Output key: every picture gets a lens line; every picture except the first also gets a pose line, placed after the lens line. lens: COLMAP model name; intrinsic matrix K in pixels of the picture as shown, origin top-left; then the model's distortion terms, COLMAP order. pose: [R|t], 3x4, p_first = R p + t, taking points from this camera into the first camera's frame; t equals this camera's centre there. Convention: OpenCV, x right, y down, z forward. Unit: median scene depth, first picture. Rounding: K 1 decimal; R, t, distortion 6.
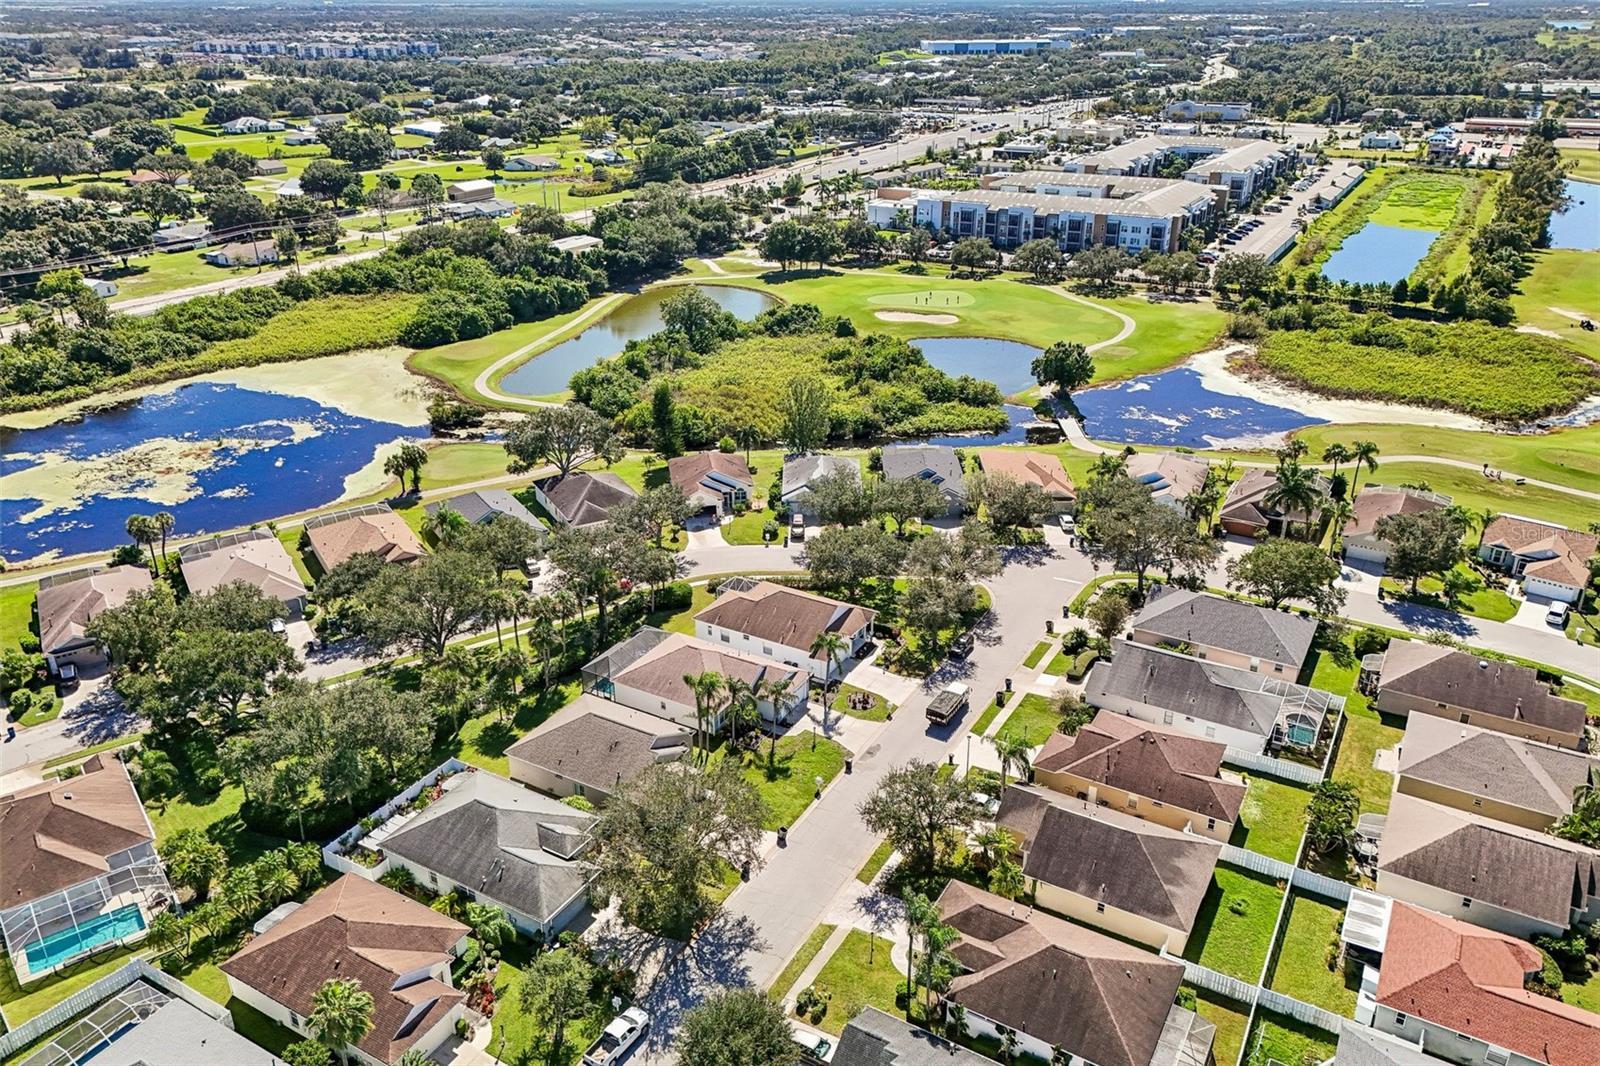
lens RADIAL K [[1161.9, 0, 804.9], [0, 1161.9, 546.1], [0, 0, 1]] dist [0.081231, -0.075124]
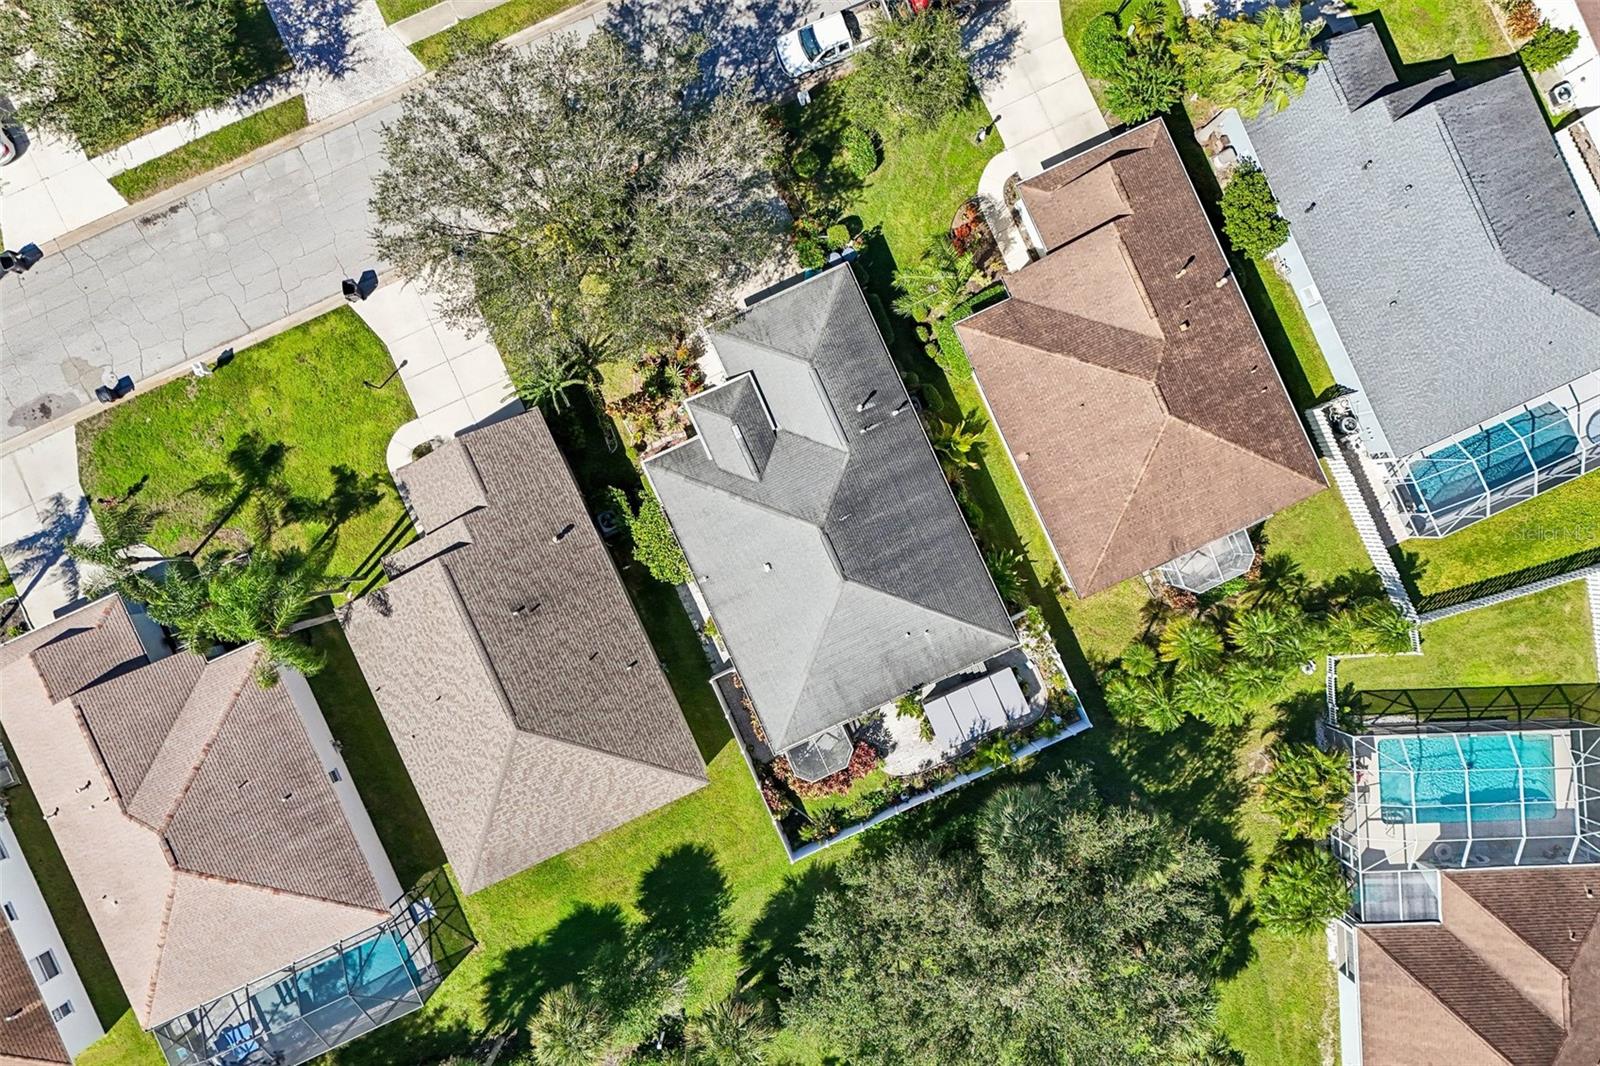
lens RADIAL K [[1161.9, 0, 802.5], [0, 1161.9, 535.0], [0, 0, 1]] dist [0.081231, -0.075124]
pose [[-0.815168, -0.579223, 0.001287, -0.147423], [0.247672, -0.346550, 0.904744, -0.129504], [-0.523603, 0.737837, 0.425954, 0.452871]]
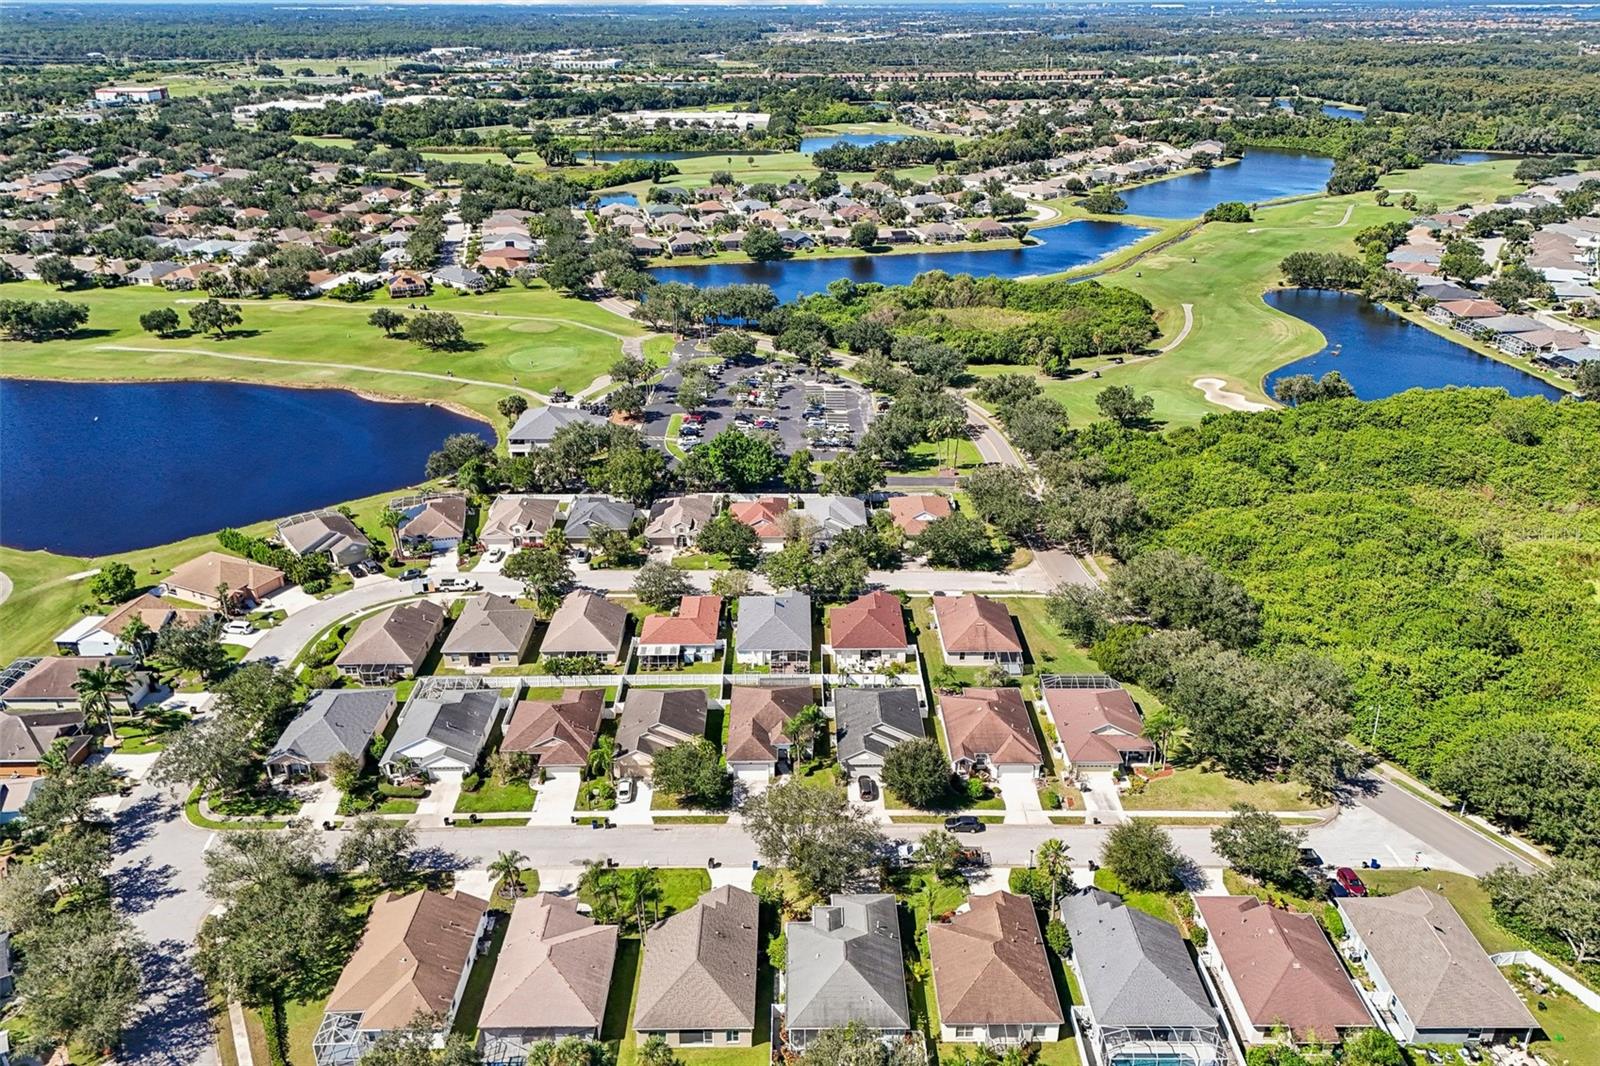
lens RADIAL K [[1161.9, 0, 806.8], [0, 1161.9, 530.0], [0, 0, 1]] dist [0.081231, -0.075124]
pose [[-0.509574, -0.347899, 0.786956, -0.600562], [0.365856, 0.740206, 0.564132, -0.454472], [-0.778771, 0.575380, -0.249909, 0.620052]]
